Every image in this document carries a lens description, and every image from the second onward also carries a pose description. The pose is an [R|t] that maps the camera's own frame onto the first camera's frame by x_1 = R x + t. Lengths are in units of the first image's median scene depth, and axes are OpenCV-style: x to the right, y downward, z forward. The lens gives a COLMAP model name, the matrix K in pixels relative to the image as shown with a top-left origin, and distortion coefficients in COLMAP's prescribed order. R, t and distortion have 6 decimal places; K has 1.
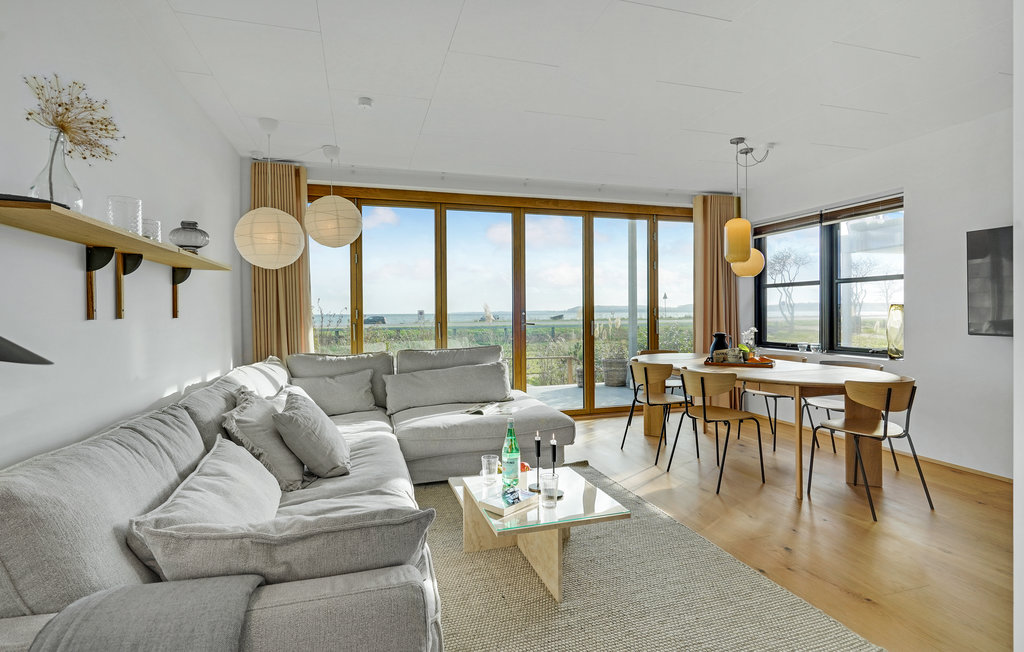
lens RADIAL K [[503.3, 0, 512.0], [0, 503.3, 308.6], [0, 0, 1]] dist [0.030492, 0.000237]
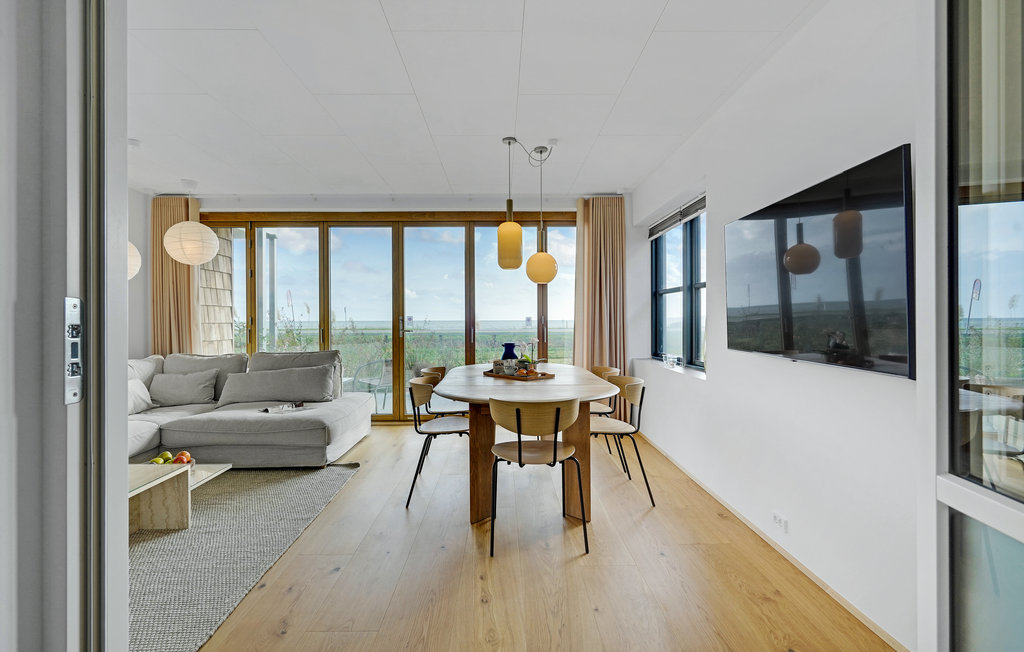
lens RADIAL K [[465.7, 0, 508.8], [0, 465.7, 319.7], [0, 0, 1]] dist [-0.010429, 0.000364]
pose [[0.961289, 0.004511, -0.275506, 0.535380], [-0.002643, 0.999971, 0.007152, -0.001052], [0.275531, -0.006147, 0.961273, 0.127350]]
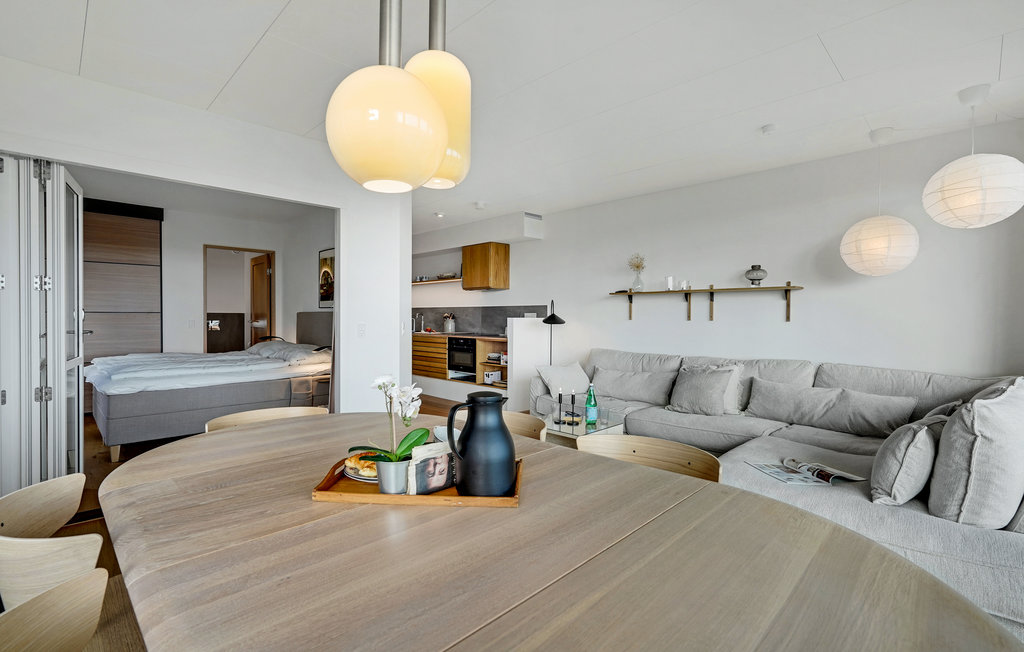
lens RADIAL K [[465.7, 0, 504.3], [0, 465.7, 326.0], [0, 0, 1]] dist [-0.010429, 0.000364]
pose [[-0.897128, 0.011269, -0.441627, 0.426479], [0.004711, 0.999862, 0.015943, 0.003812], [0.441745, 0.012223, -0.897057, 1.041699]]
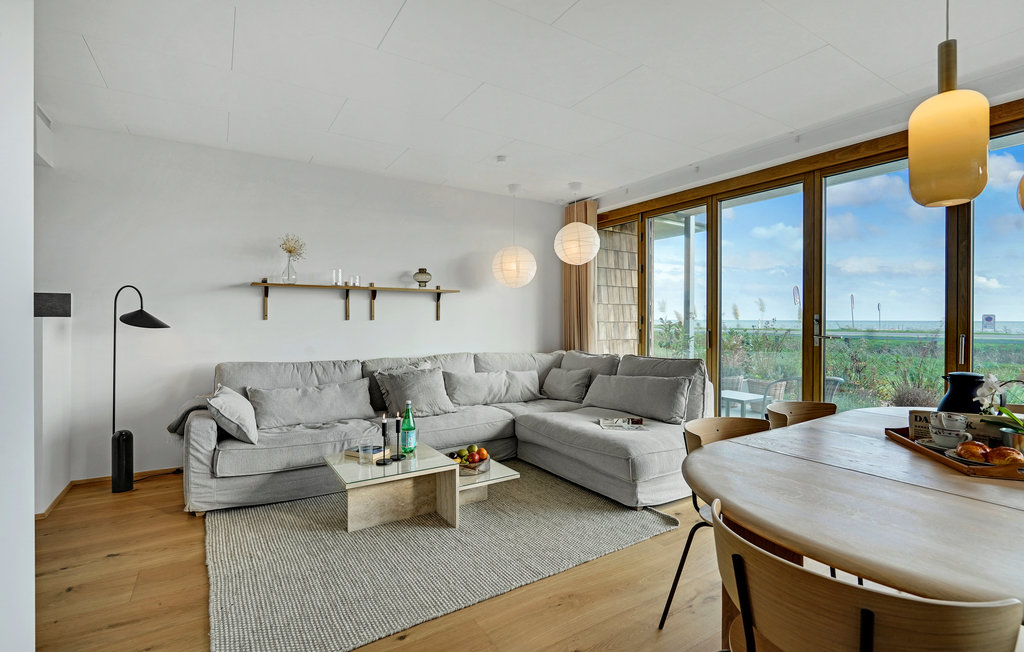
lens RADIAL K [[465.7, 0, 507.4], [0, 465.7, 322.0], [0, 0, 1]] dist [-0.010429, 0.000364]
pose [[0.253655, 0.015082, -0.967177, 0.560549], [0.000549, 0.999876, 0.015736, -0.000508], [0.967295, -0.004522, 0.253615, 0.442155]]
